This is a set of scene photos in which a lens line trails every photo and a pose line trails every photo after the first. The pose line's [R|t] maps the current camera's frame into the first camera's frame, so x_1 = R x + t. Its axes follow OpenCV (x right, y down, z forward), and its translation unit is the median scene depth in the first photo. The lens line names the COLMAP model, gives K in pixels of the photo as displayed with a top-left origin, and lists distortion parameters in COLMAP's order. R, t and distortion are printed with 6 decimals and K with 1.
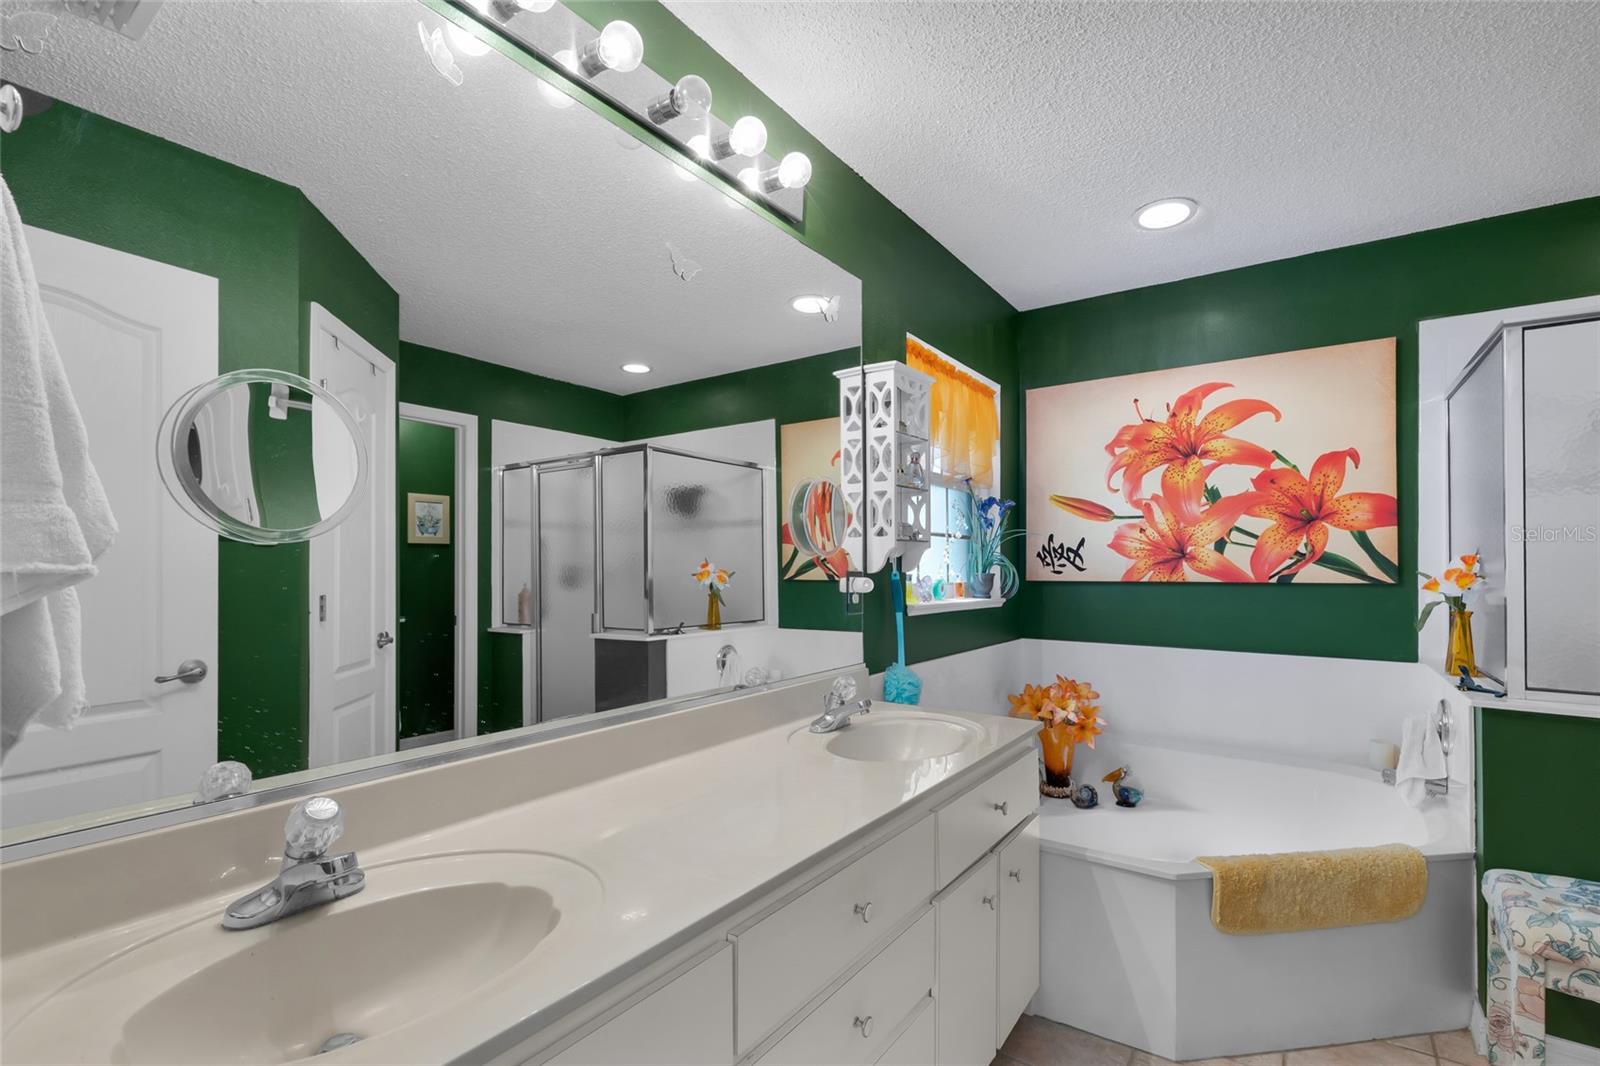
lens RADIAL K [[730.9, 0, 800.8], [0, 730.9, 563.5], [0, 0, 1]] dist [0.001814, 0.000343]
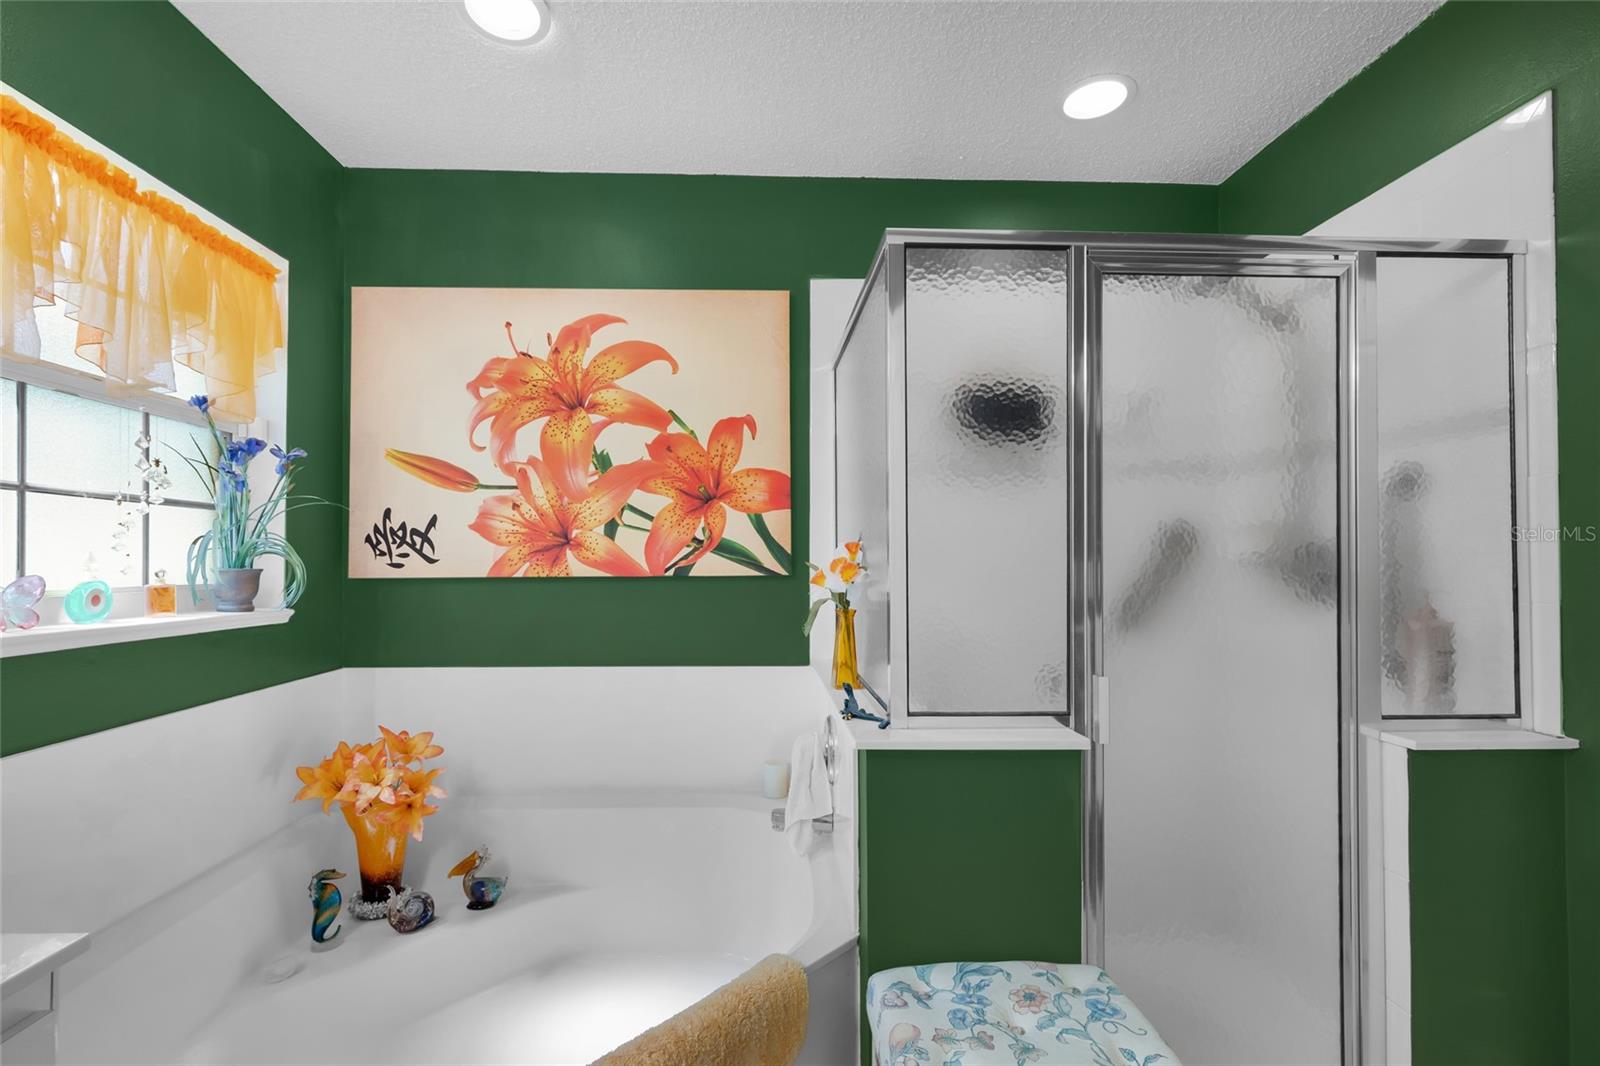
lens RADIAL K [[729.4, 0, 799.3], [0, 729.4, 545.6], [0, 0, 1]] dist [0.003506, -0.000234]
pose [[0.784089, 0.009402, 0.620578, 0.257071], [-0.000864, 0.999901, -0.014057, 0.003347], [-0.620648, 0.010486, 0.784019, 0.284150]]
